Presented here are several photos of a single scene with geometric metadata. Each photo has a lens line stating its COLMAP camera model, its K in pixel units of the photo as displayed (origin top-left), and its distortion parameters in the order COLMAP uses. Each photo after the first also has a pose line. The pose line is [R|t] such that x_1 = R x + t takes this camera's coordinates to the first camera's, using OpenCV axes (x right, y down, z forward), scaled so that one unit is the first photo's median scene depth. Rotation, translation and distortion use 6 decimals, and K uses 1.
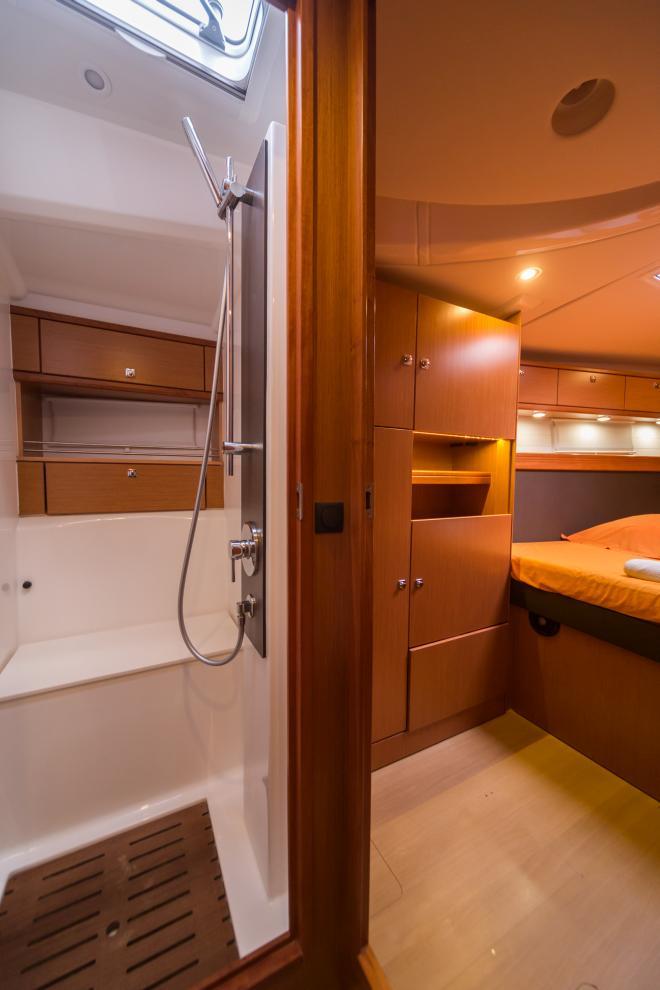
lens RADIAL K [[343.8, 0, 323.7], [0, 343.8, 493.5], [0, 0, 1]] dist [0.001695, 0.000122]
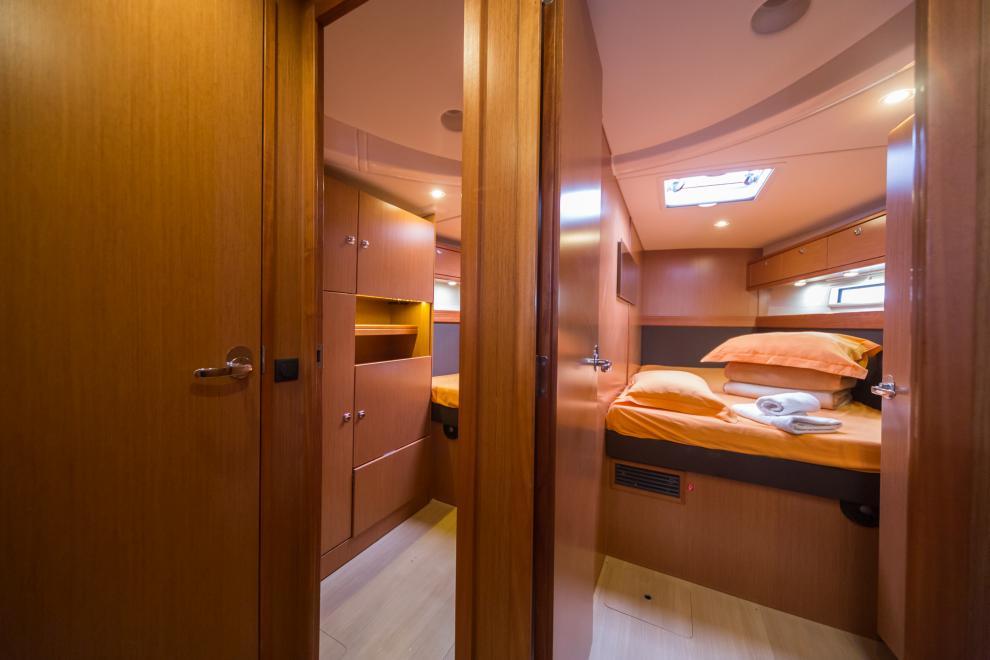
lens RADIAL K [[343.8, 0, 493.2], [0, 343.8, 325.6], [0, 0, 1]] dist [0.001695, 0.000122]
pose [[0.819253, 0.001022, 0.573431, -0.051516], [0.011361, 0.999773, -0.018013, -0.038442], [-0.573319, 0.021272, 0.819056, -0.317721]]
